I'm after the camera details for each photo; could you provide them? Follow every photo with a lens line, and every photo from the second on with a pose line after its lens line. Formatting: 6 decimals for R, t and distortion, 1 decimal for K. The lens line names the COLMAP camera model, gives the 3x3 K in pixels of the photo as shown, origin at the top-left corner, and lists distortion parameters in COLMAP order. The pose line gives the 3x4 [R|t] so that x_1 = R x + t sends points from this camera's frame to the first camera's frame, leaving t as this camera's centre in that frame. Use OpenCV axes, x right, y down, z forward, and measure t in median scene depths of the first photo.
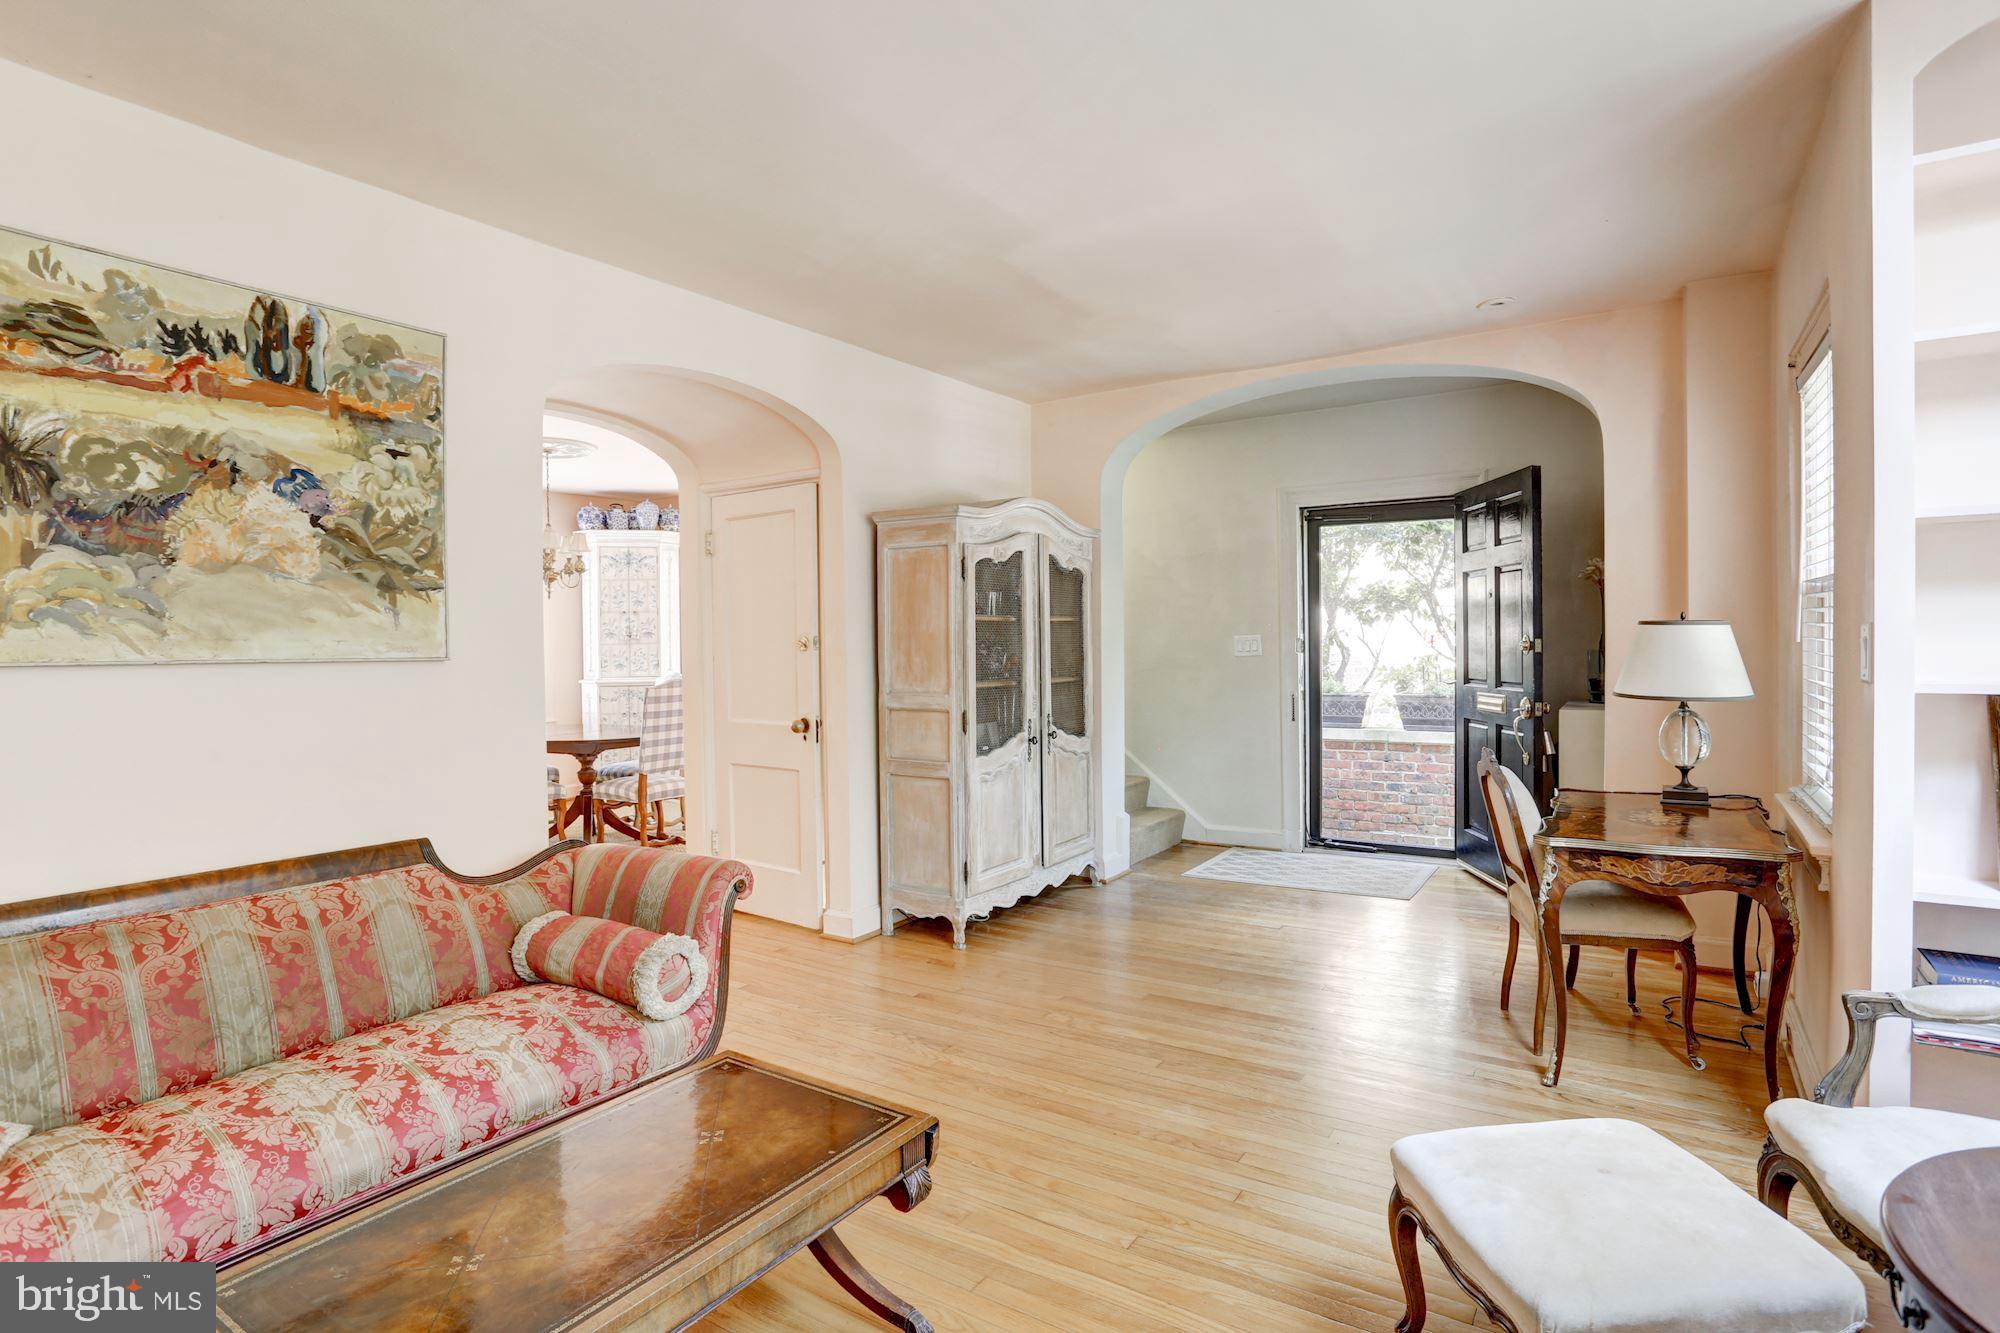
lens RADIAL K [[1029.1, 0, 1003.3], [0, 1029.1, 658.7], [0, 0, 1]] dist [-0.067788, 0.036095]
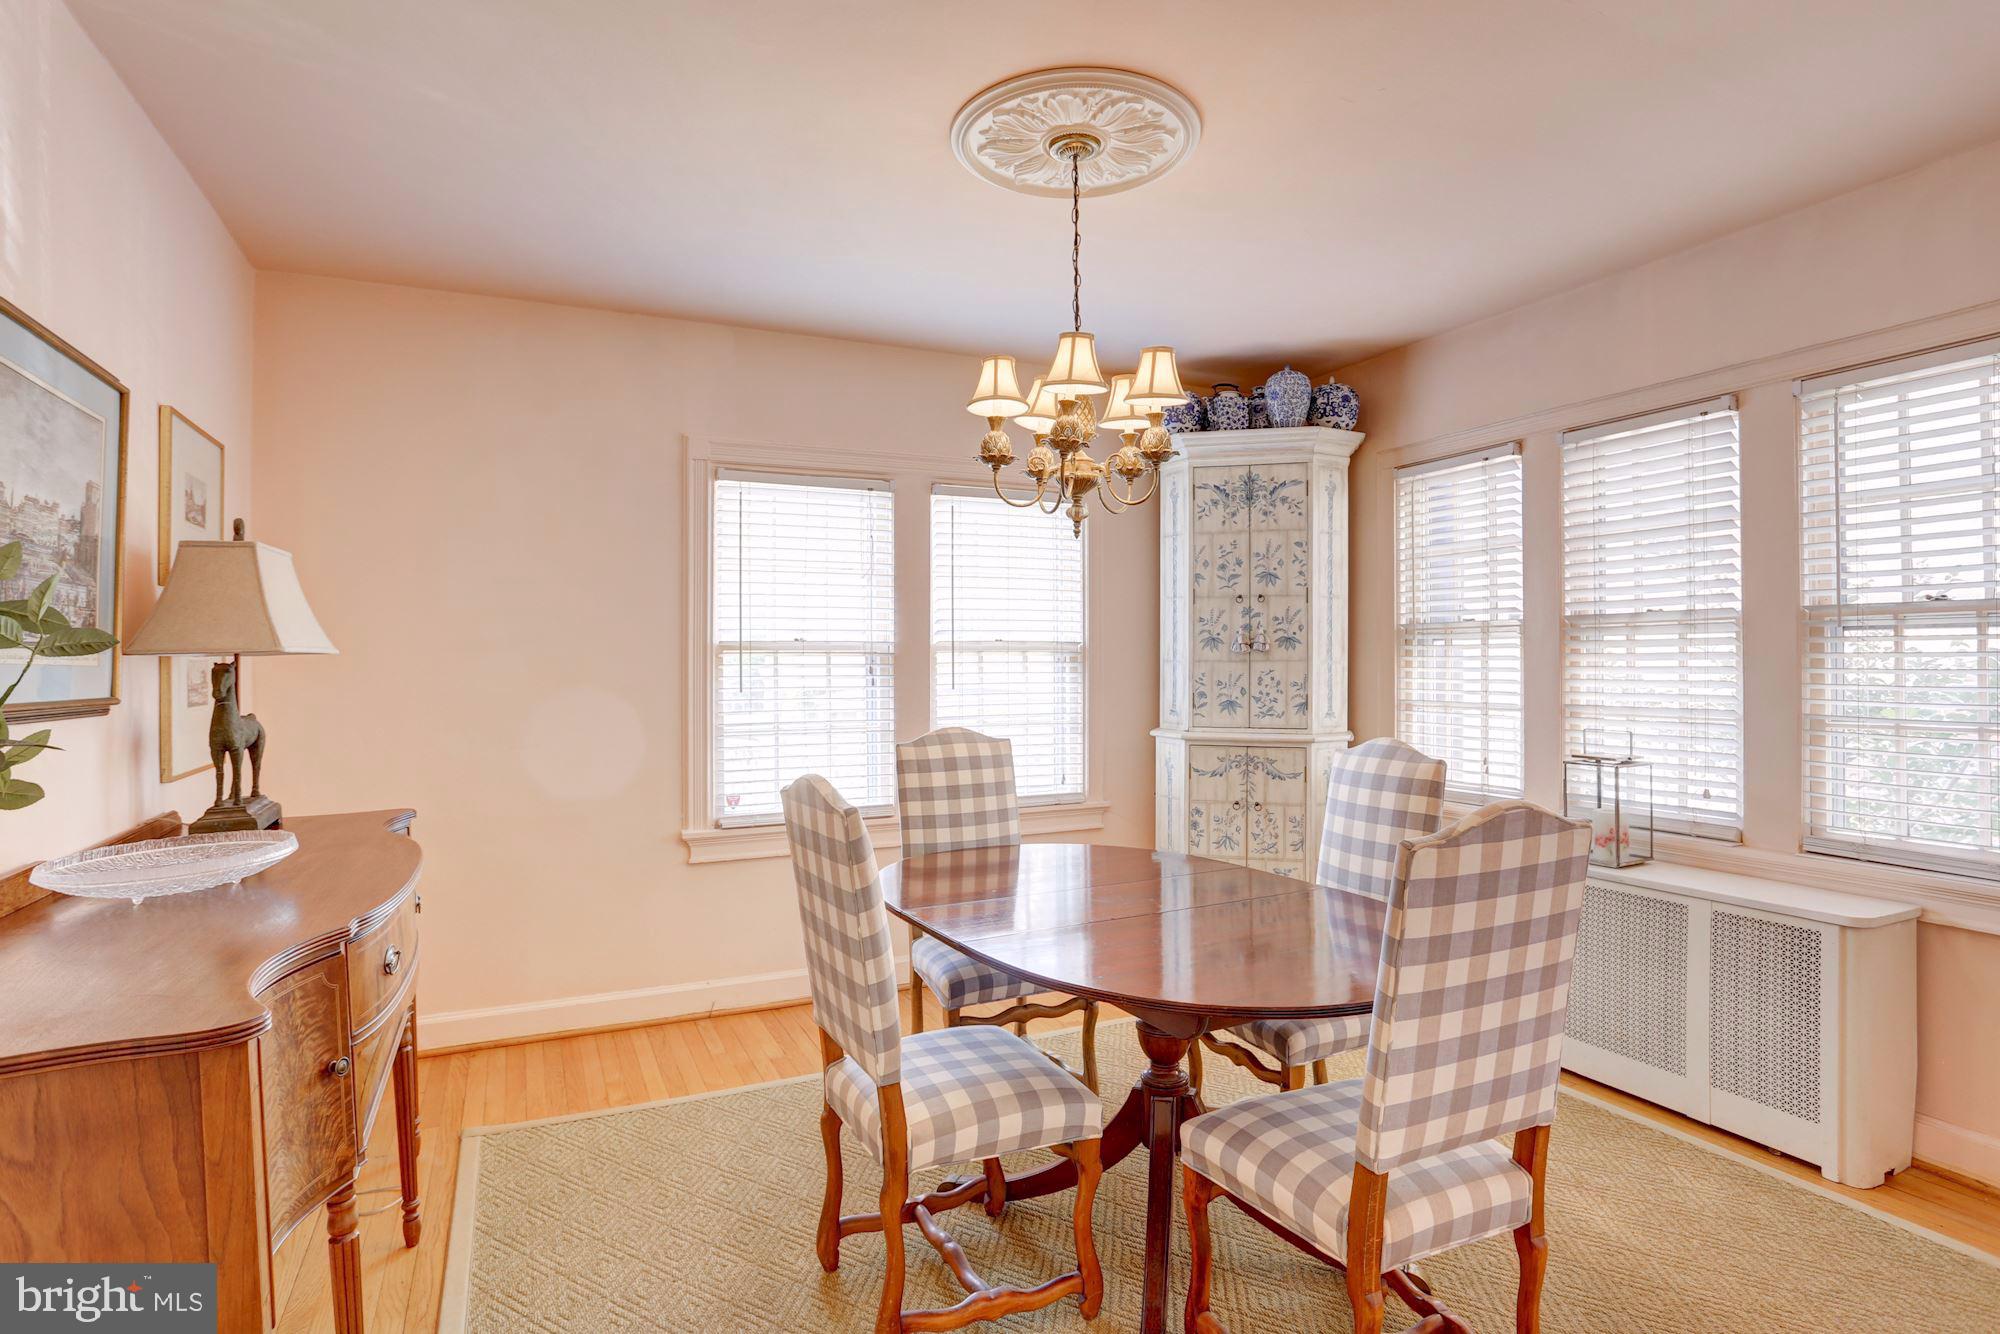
lens RADIAL K [[1029.1, 0, 1003.3], [0, 1029.1, 659.2], [0, 0, 1]] dist [-0.067788, 0.036095]
pose [[0.858279, 0.010875, -0.513069, -0.214268], [-0.018350, 0.999786, -0.009505, -0.008353], [0.512856, 0.017573, 0.858295, 0.513862]]
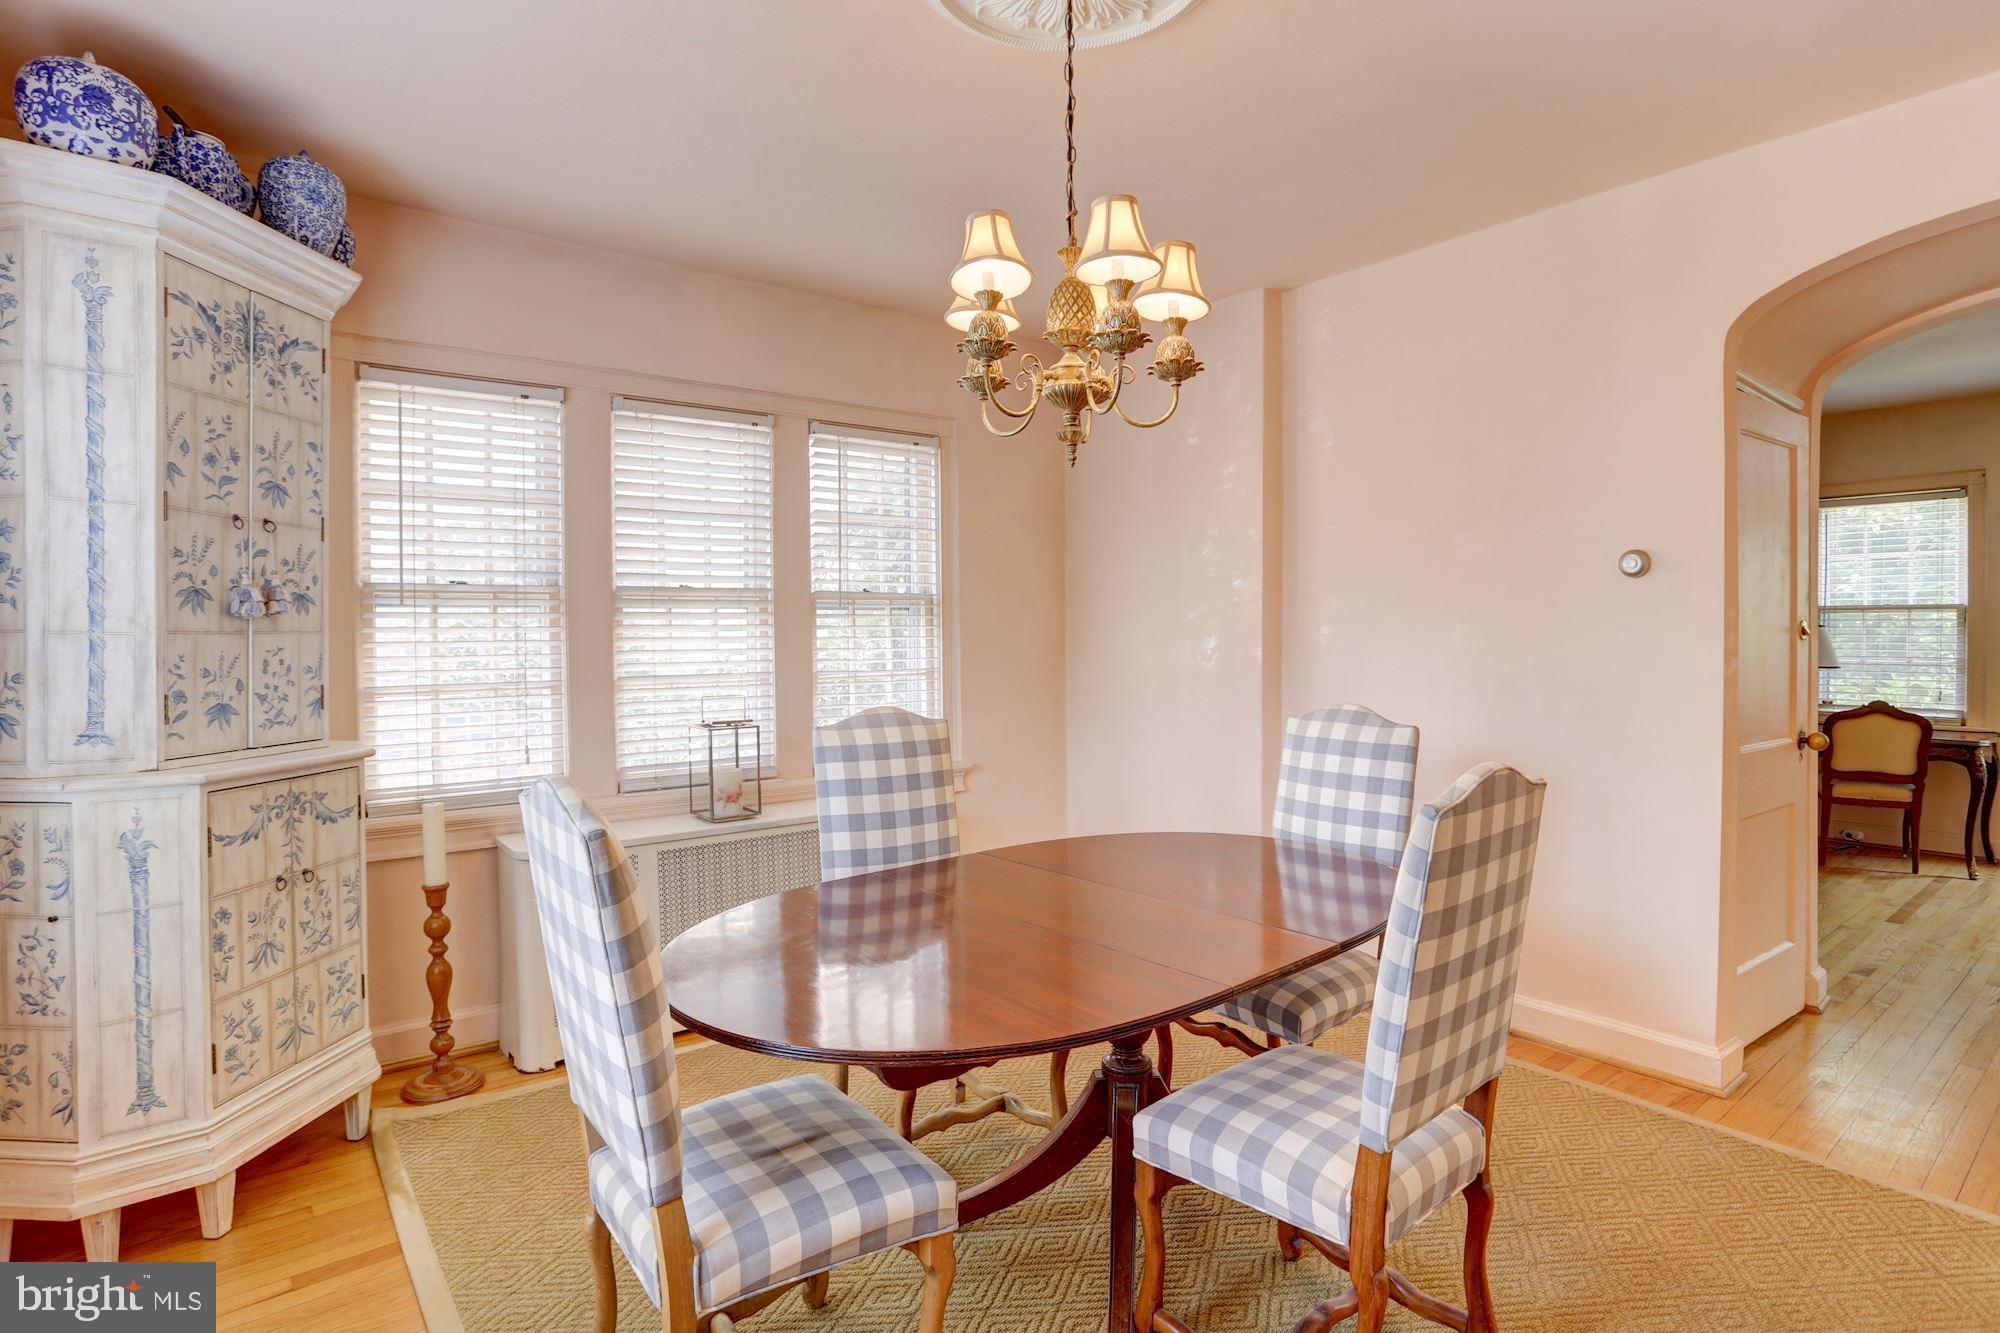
lens RADIAL K [[1029.1, 0, 1003.3], [0, 1029.1, 658.7], [0, 0, 1]] dist [-0.067788, 0.036095]
pose [[0.302374, -0.010828, 0.953128, -0.568012], [0.020793, 0.999772, 0.004761, -0.004069], [-0.952962, 0.018379, 0.302531, 0.717417]]
